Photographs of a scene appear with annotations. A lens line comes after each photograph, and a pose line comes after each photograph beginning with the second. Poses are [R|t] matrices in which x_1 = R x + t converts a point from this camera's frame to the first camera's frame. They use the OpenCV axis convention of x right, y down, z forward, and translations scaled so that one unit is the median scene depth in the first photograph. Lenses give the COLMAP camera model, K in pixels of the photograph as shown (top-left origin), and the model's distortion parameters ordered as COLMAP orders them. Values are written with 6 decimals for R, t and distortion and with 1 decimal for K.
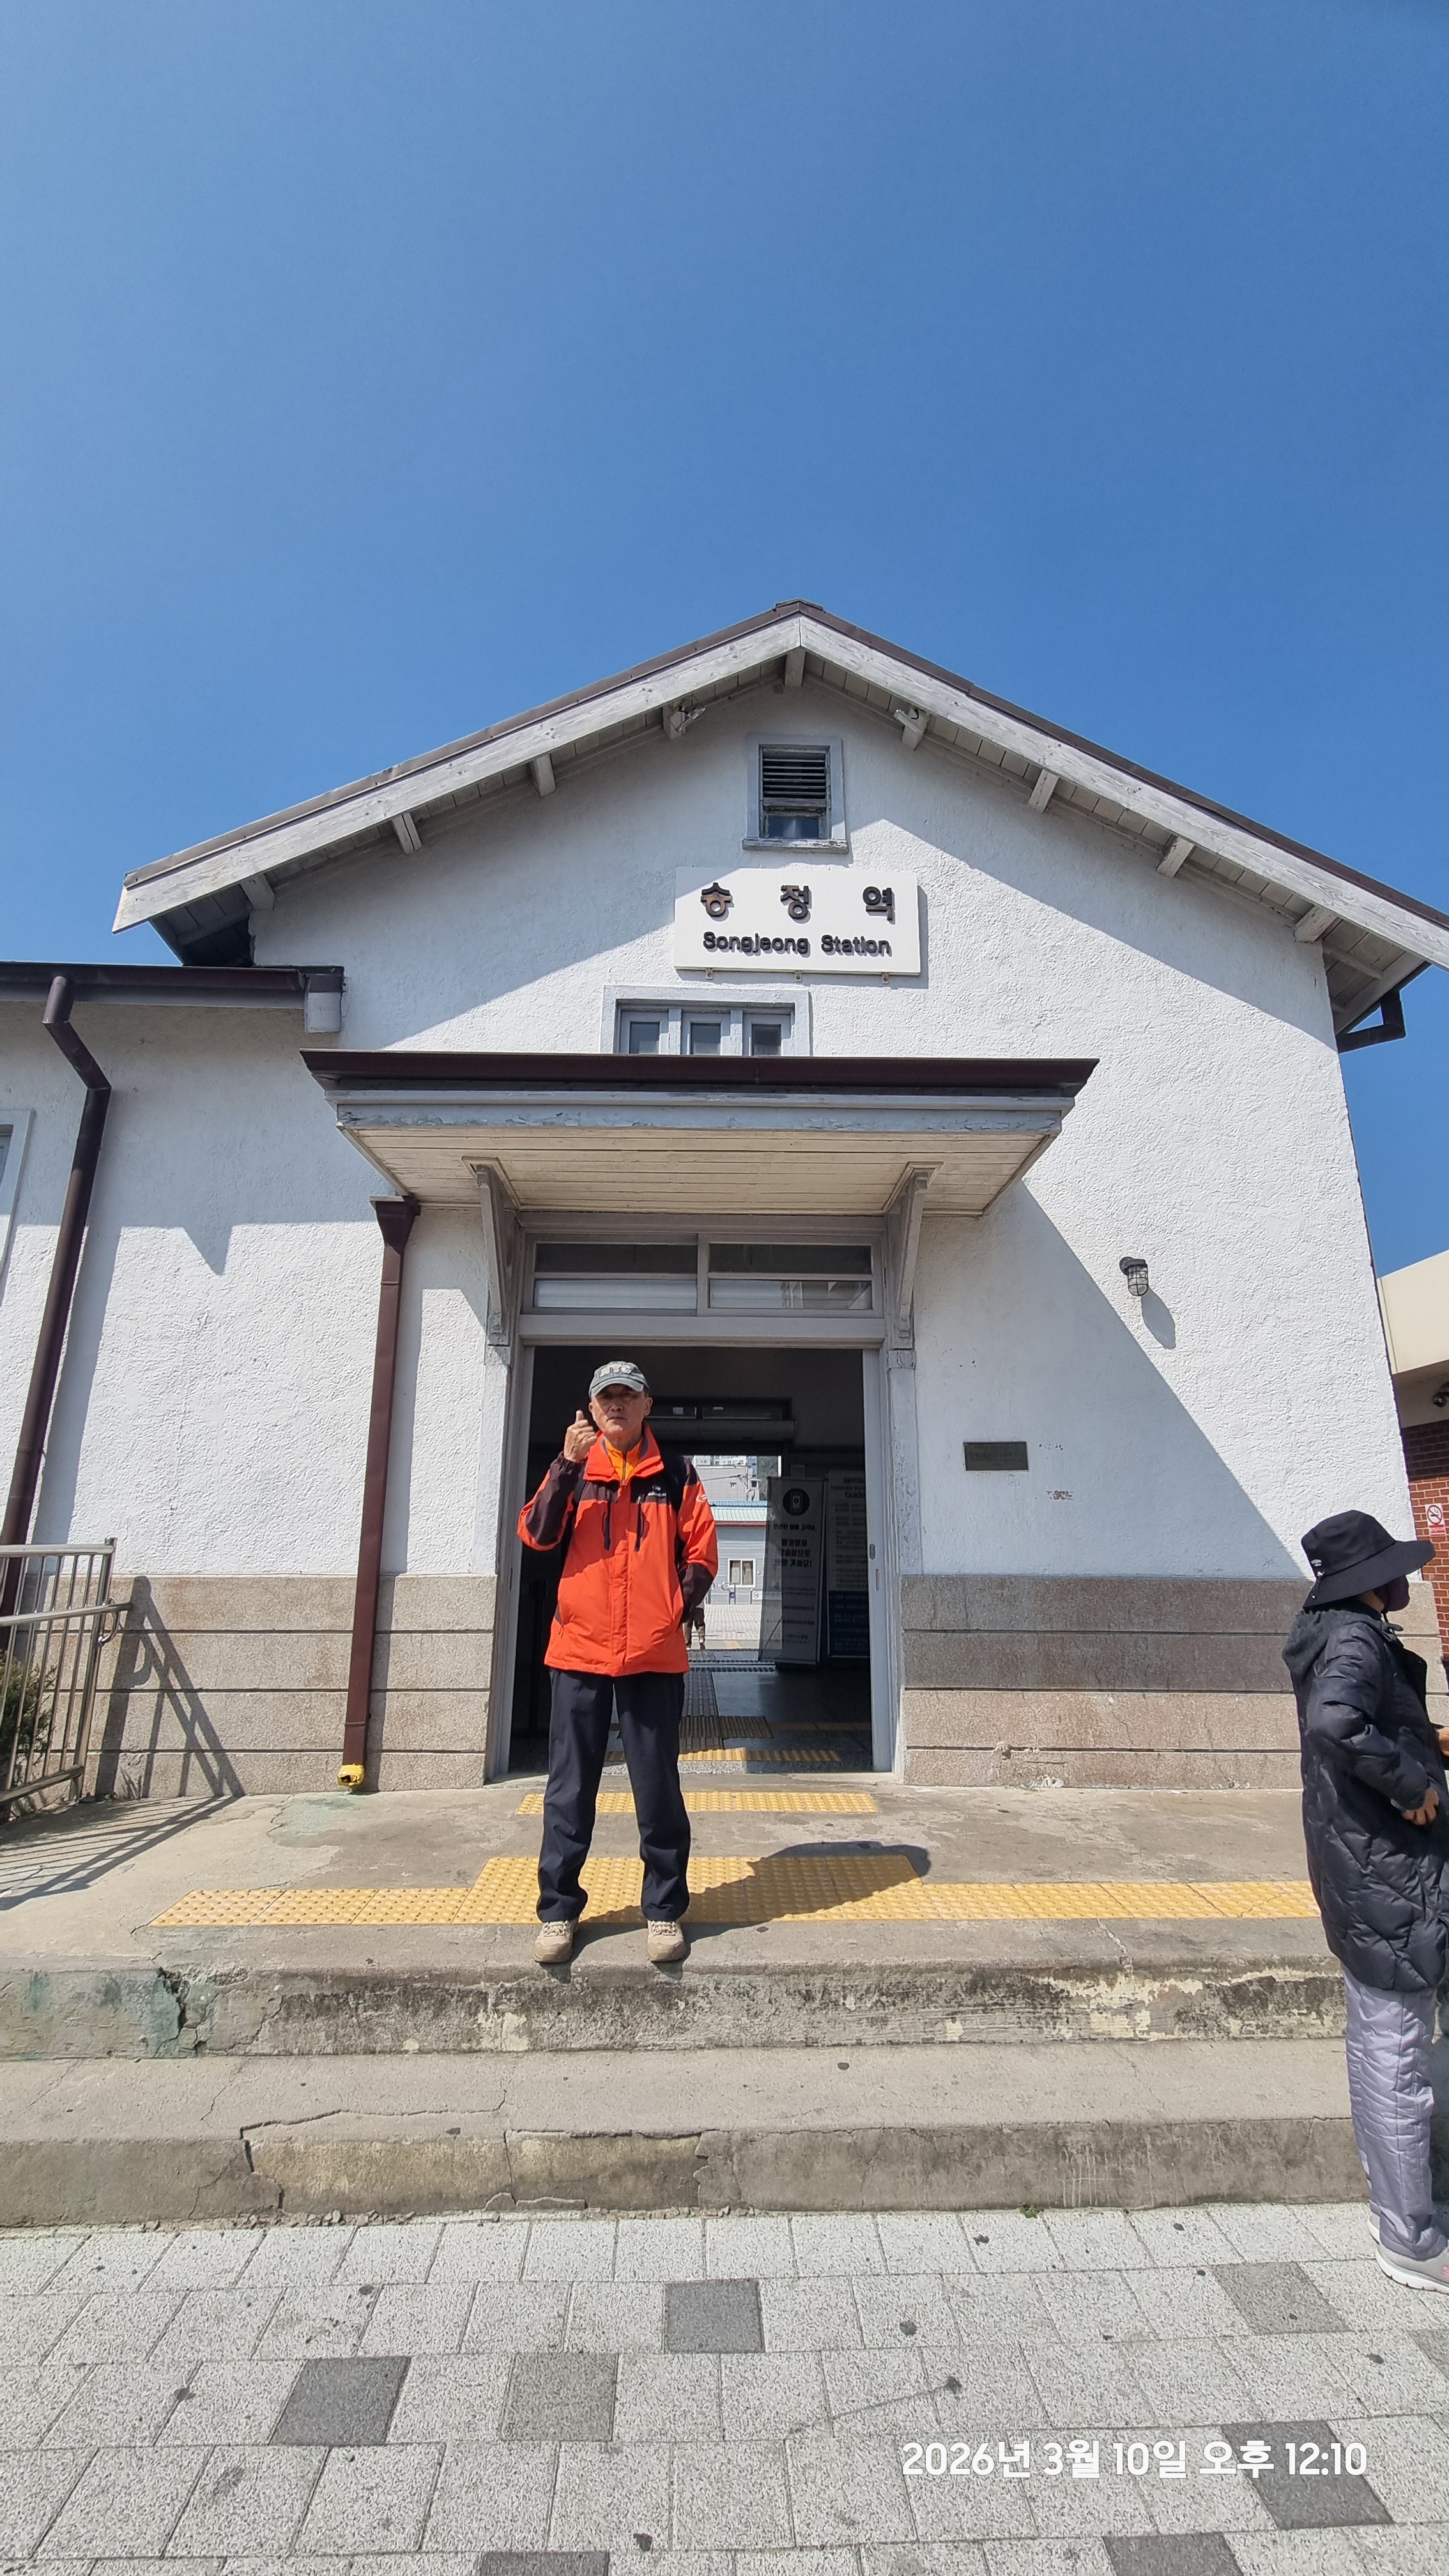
lens RADIAL K [[998.7, 0, 723.3], [0, 998.7, 1284.9], [0, 0, 1]] dist [-0.002256, -0.001138]
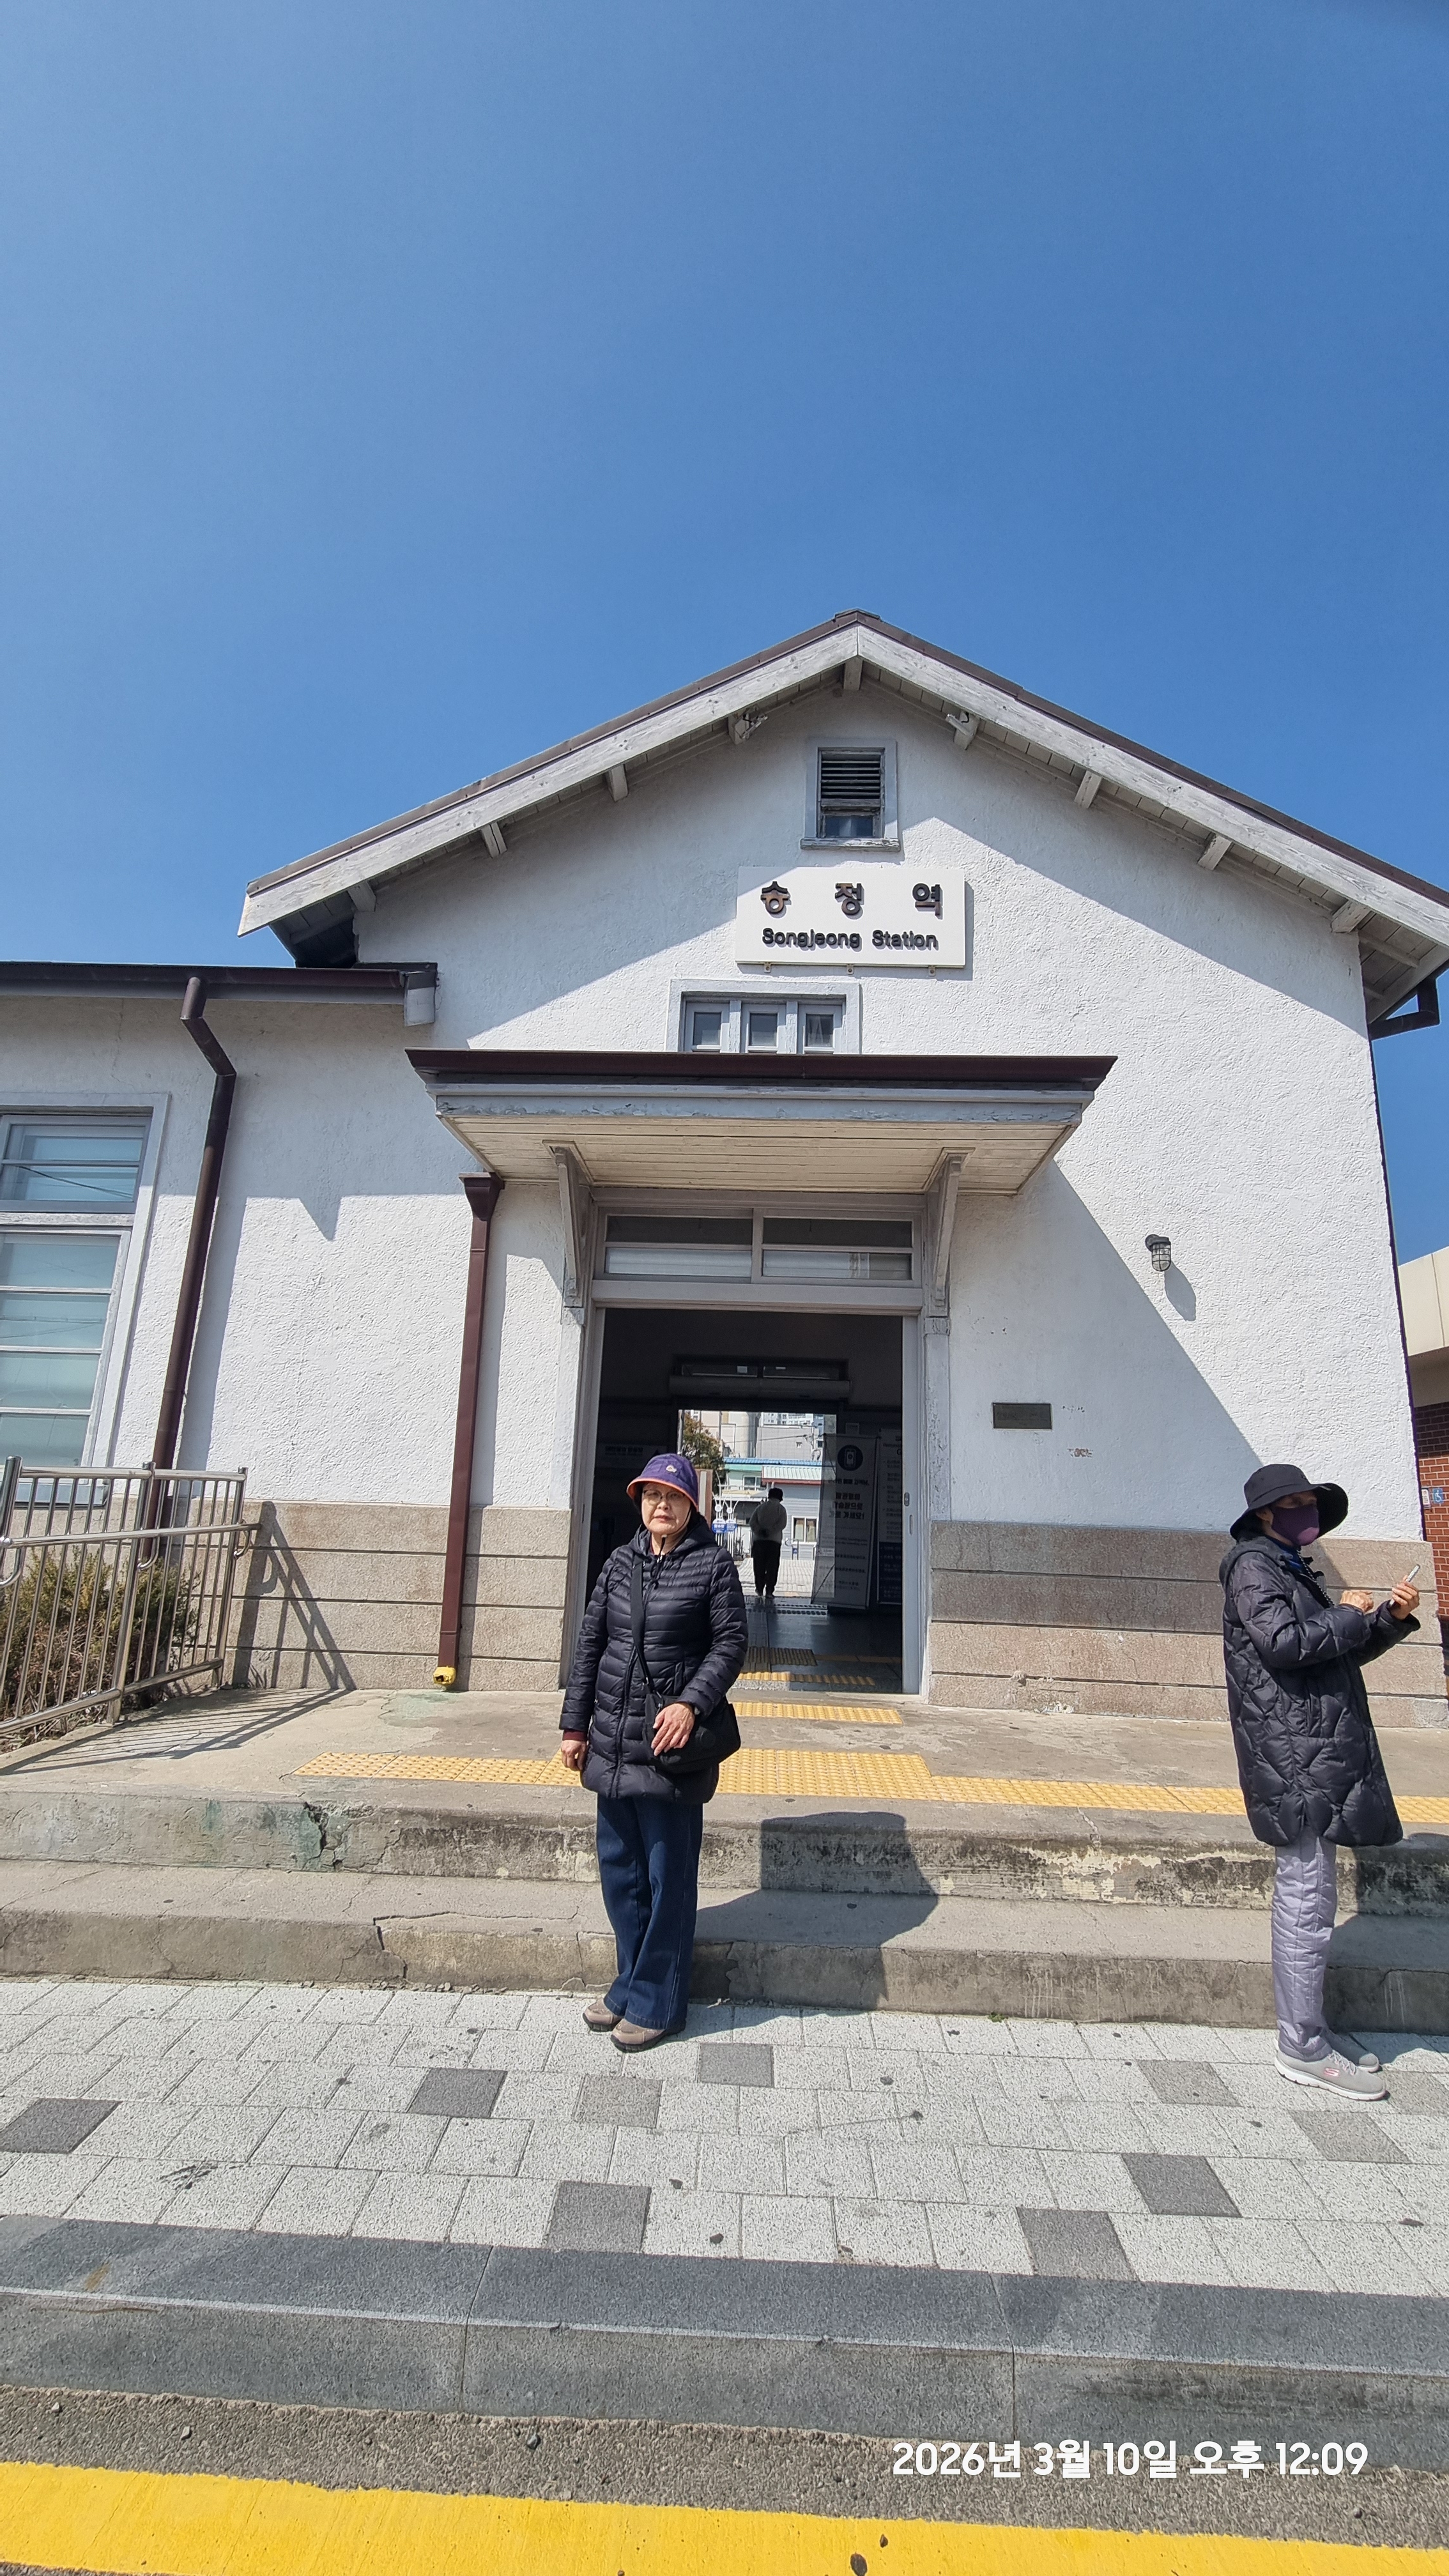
lens RADIAL K [[998.7, 0, 728.1], [0, 998.7, 1287.3], [0, 0, 1]] dist [-0.002256, -0.001138]
pose [[0.997797, 0.015291, -0.064551, 0.021284], [-0.012524, 0.998994, 0.043064, -0.012969], [0.065144, -0.042160, 0.996985, -0.111983]]
